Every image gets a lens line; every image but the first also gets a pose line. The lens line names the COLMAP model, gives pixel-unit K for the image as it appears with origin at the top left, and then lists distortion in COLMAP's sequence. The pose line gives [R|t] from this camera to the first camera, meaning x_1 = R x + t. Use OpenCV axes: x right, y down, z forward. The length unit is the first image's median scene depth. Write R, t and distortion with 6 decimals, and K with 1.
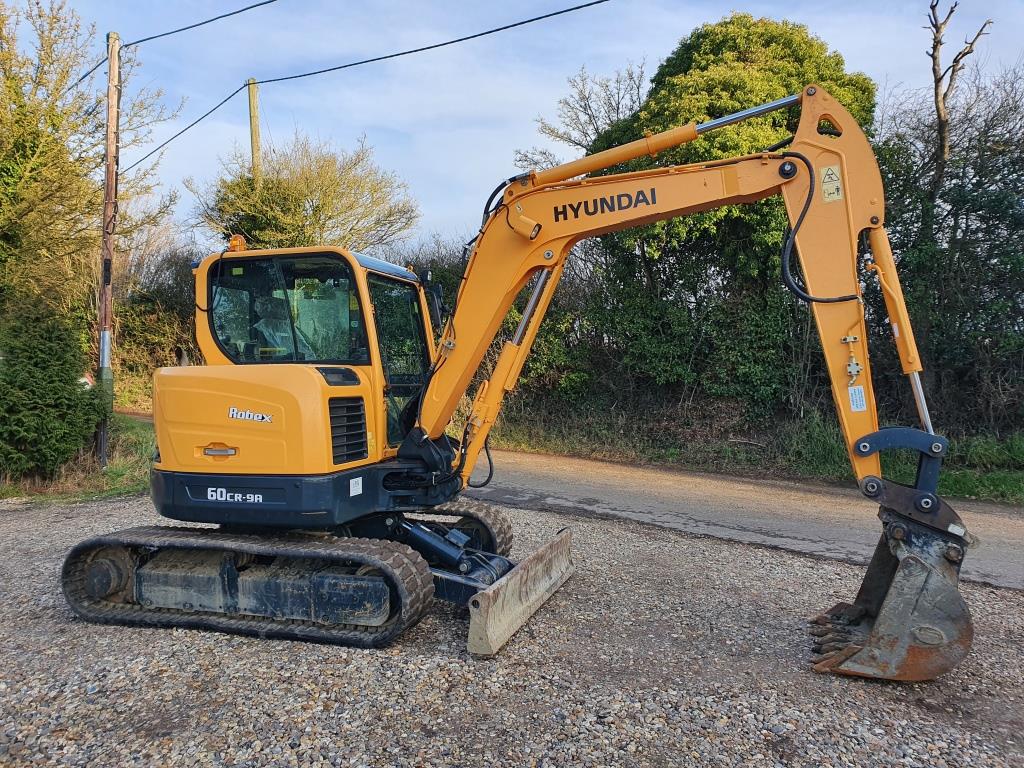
lens RADIAL K [[797.6, 0, 509.4], [0, 797.6, 374.1], [0, 0, 1]] dist [0.036349, -0.013603]
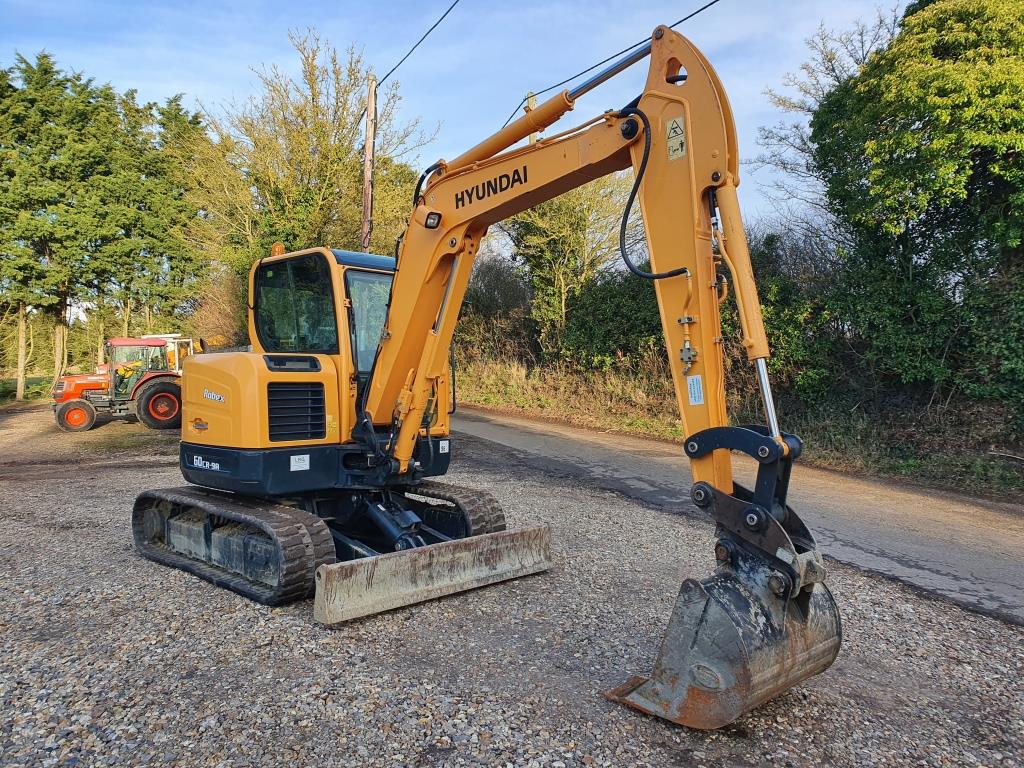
lens RADIAL K [[797.6, 0, 505.8], [0, 797.6, 378.4], [0, 0, 1]] dist [0.036349, -0.013603]
pose [[0.889176, 0.012250, -0.457401, 0.570609], [-0.008794, 0.999914, 0.009684, 0.010107], [0.457481, -0.004589, 0.889208, 0.141895]]
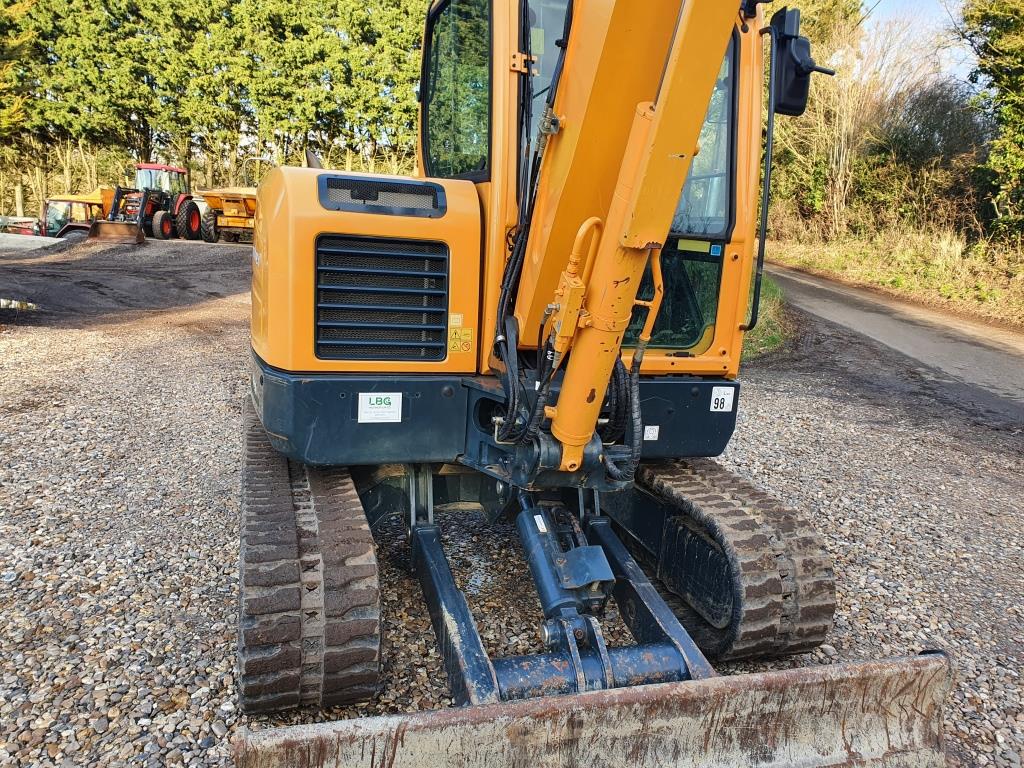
lens RADIAL K [[797.6, 0, 498.1], [0, 797.6, 389.1], [0, 0, 1]] dist [0.036349, -0.013603]
pose [[0.564470, 0.210001, -0.798294, 0.277133], [-0.065065, 0.975408, 0.210586, 0.010800], [0.822886, -0.066928, 0.564252, 0.764638]]
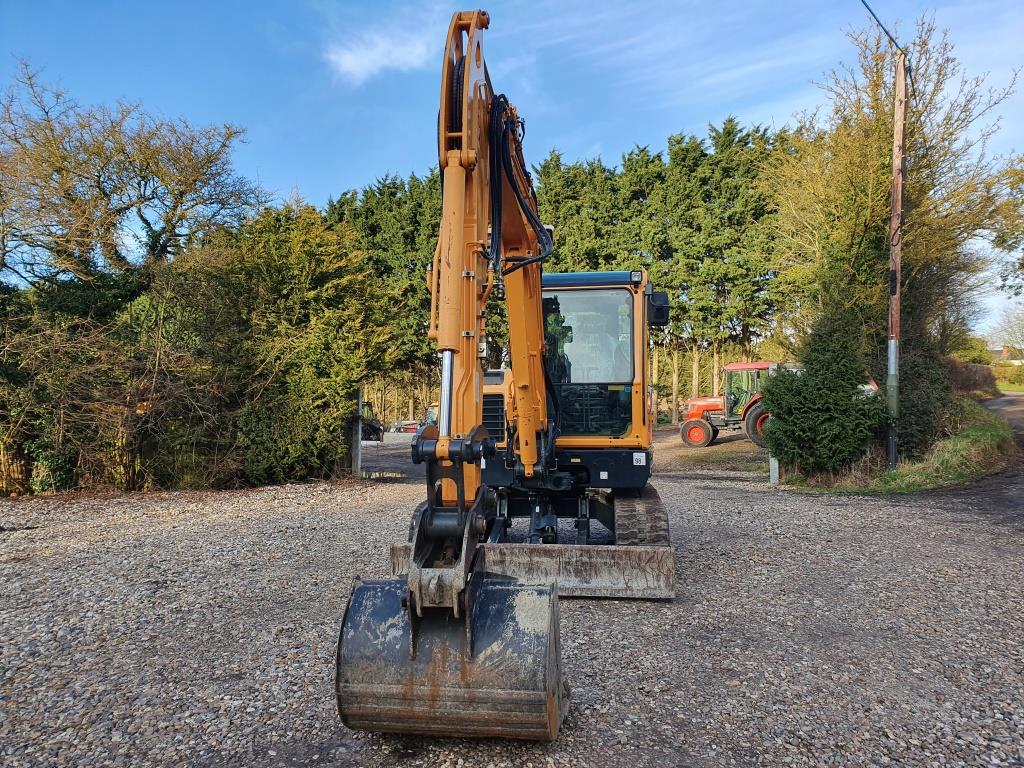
lens RADIAL K [[797.6, 0, 503.3], [0, 797.6, 389.0], [0, 0, 1]] dist [0.036349, -0.013603]
pose [[0.178560, -0.012751, -0.983846, 1.086321], [0.012488, 0.999865, -0.010693, 0.035563], [0.983850, -0.010377, 0.178695, 0.812612]]
